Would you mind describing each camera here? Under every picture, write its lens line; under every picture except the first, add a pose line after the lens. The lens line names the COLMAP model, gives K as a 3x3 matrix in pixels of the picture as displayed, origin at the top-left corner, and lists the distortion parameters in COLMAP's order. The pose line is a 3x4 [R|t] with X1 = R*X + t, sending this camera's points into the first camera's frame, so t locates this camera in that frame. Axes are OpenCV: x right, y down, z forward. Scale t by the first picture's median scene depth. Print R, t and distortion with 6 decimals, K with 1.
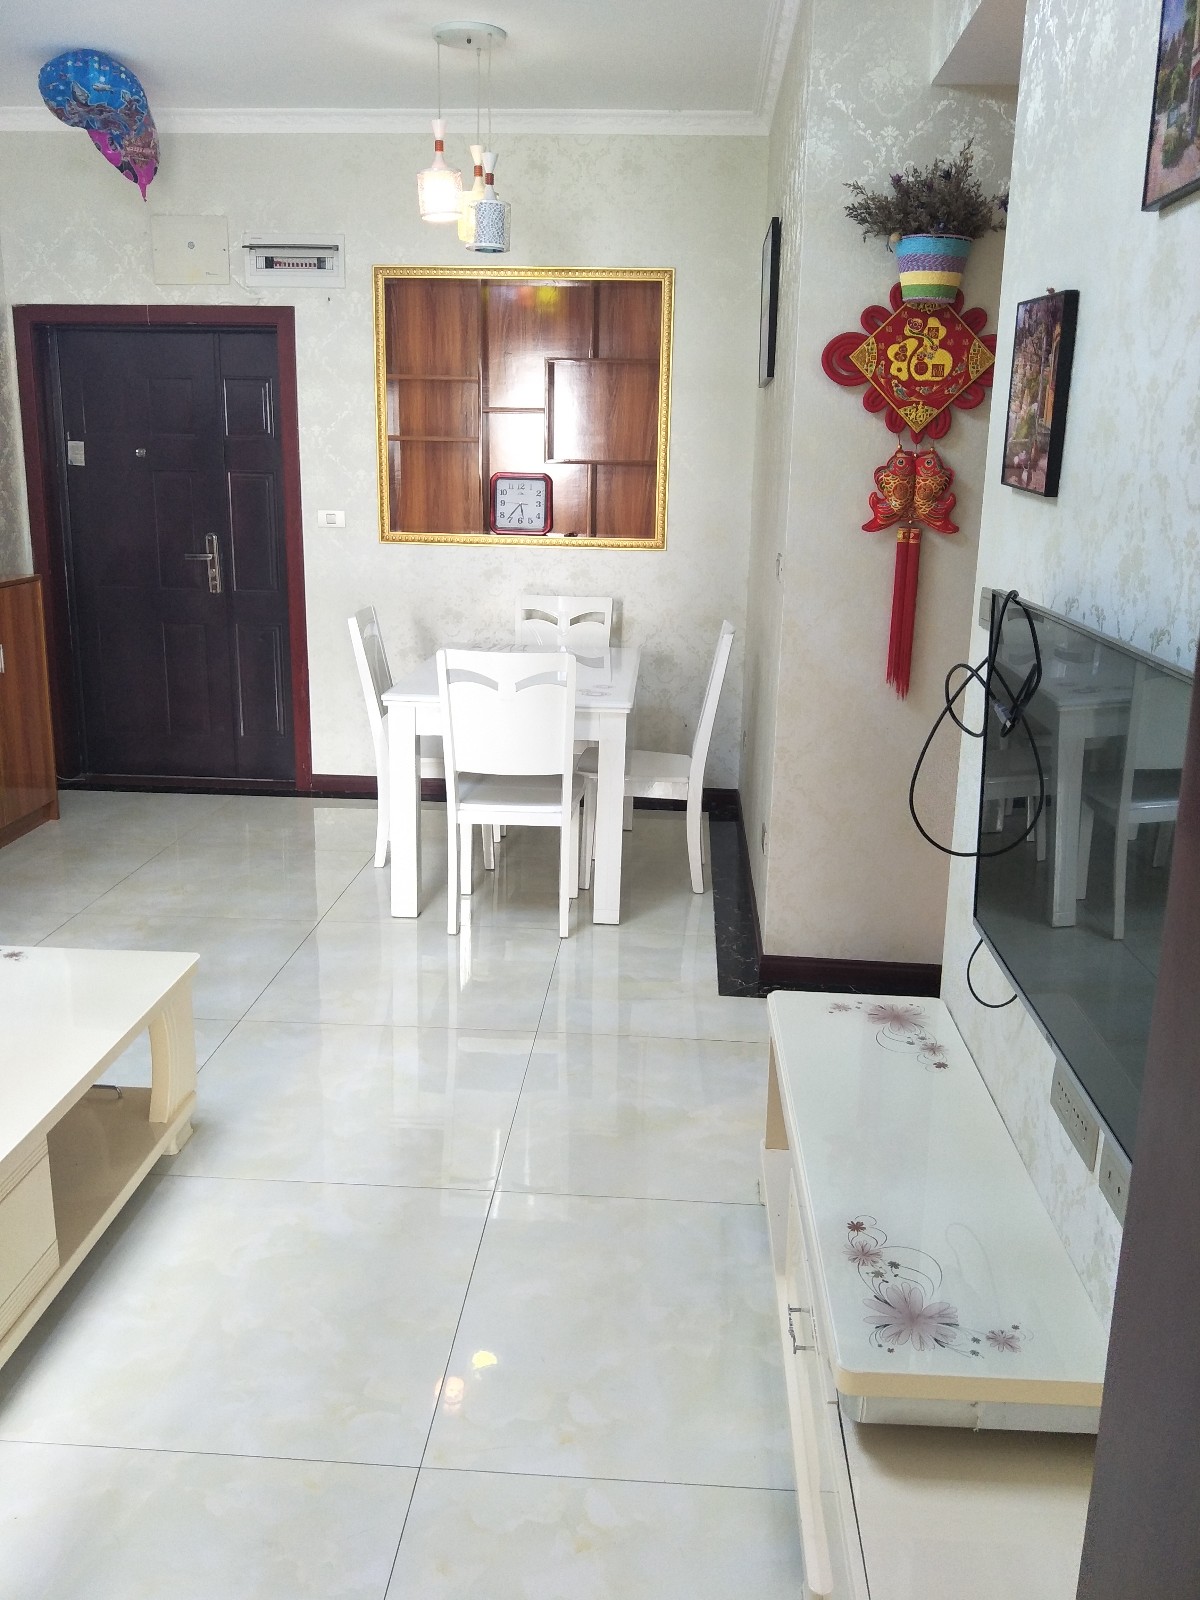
lens RADIAL K [[1331.3, 0, 600.0], [0, 1331.3, 800.0], [0, 0, 1]] dist [0.048498, -0.067613]
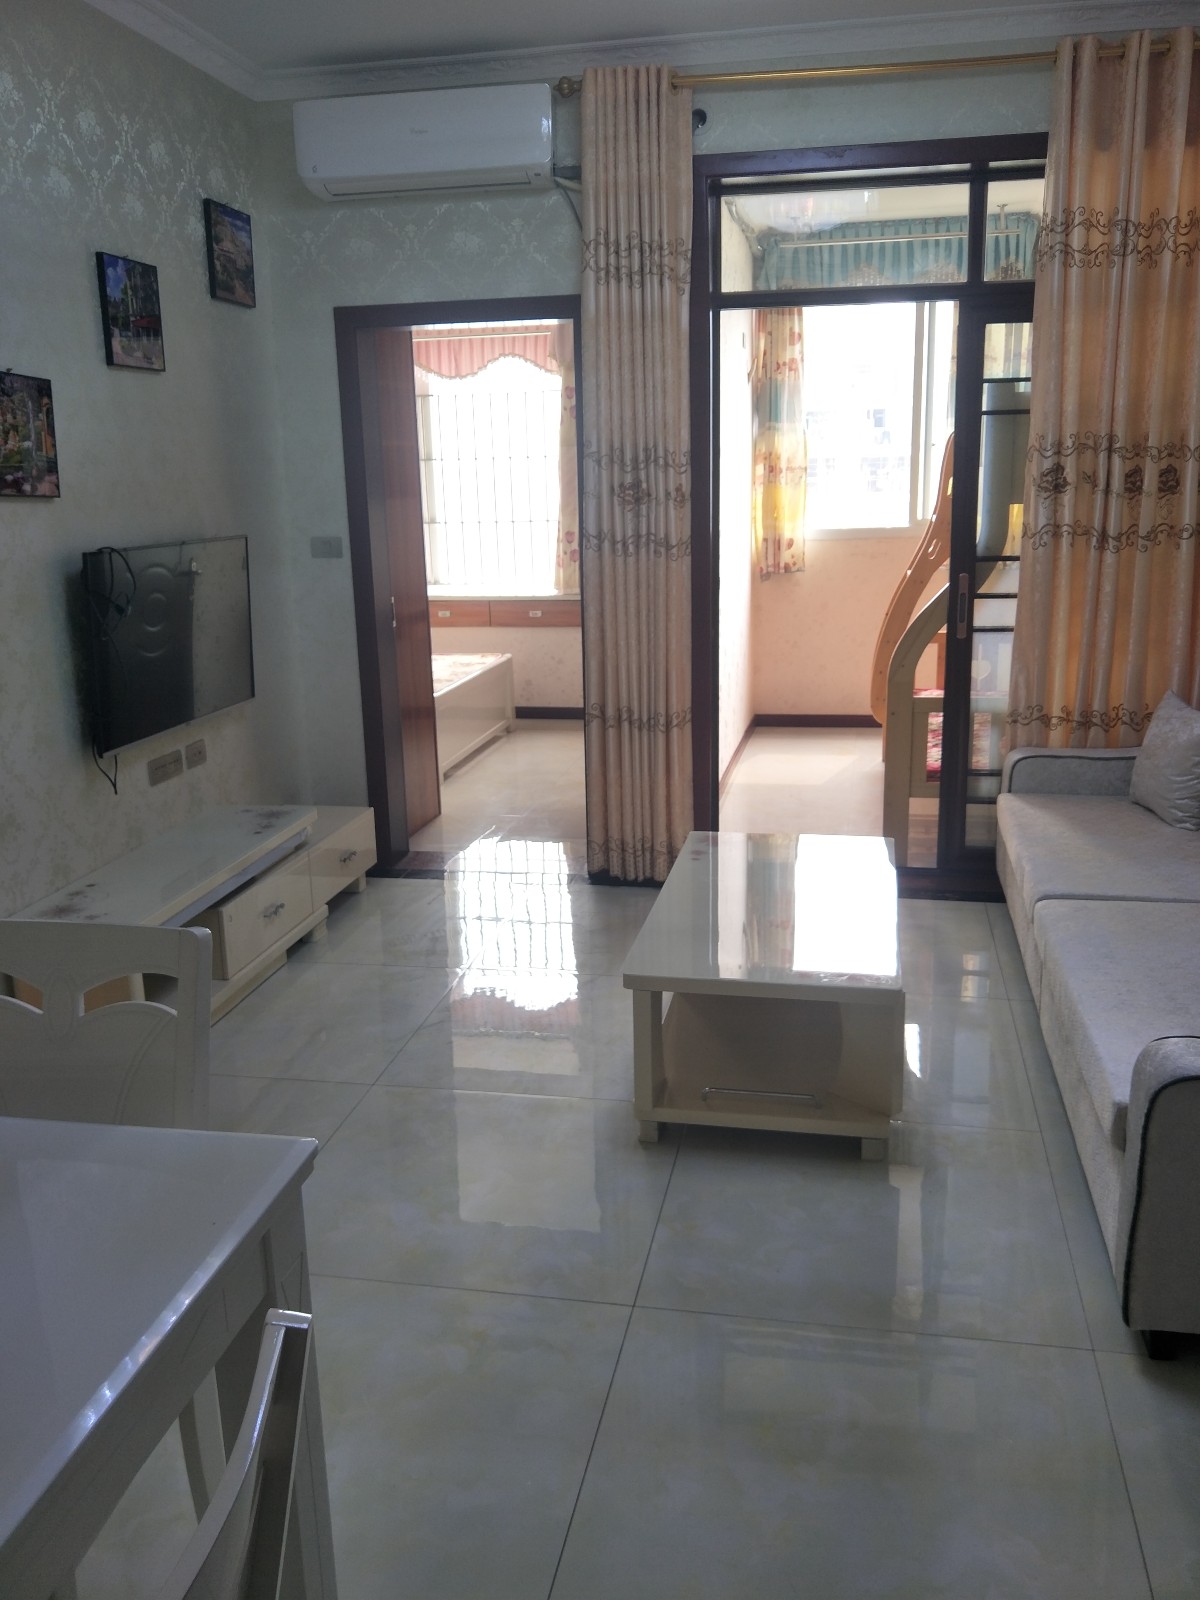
lens RADIAL K [[1331.3, 0, 600.0], [0, 1331.3, 800.0], [0, 0, 1]] dist [0.048498, -0.067613]
pose [[-0.991075, -0.027979, 0.130337, -0.483106], [0.037999, 0.877871, 0.477387, -0.558159], [-0.127776, 0.478079, -0.868973, 2.127717]]
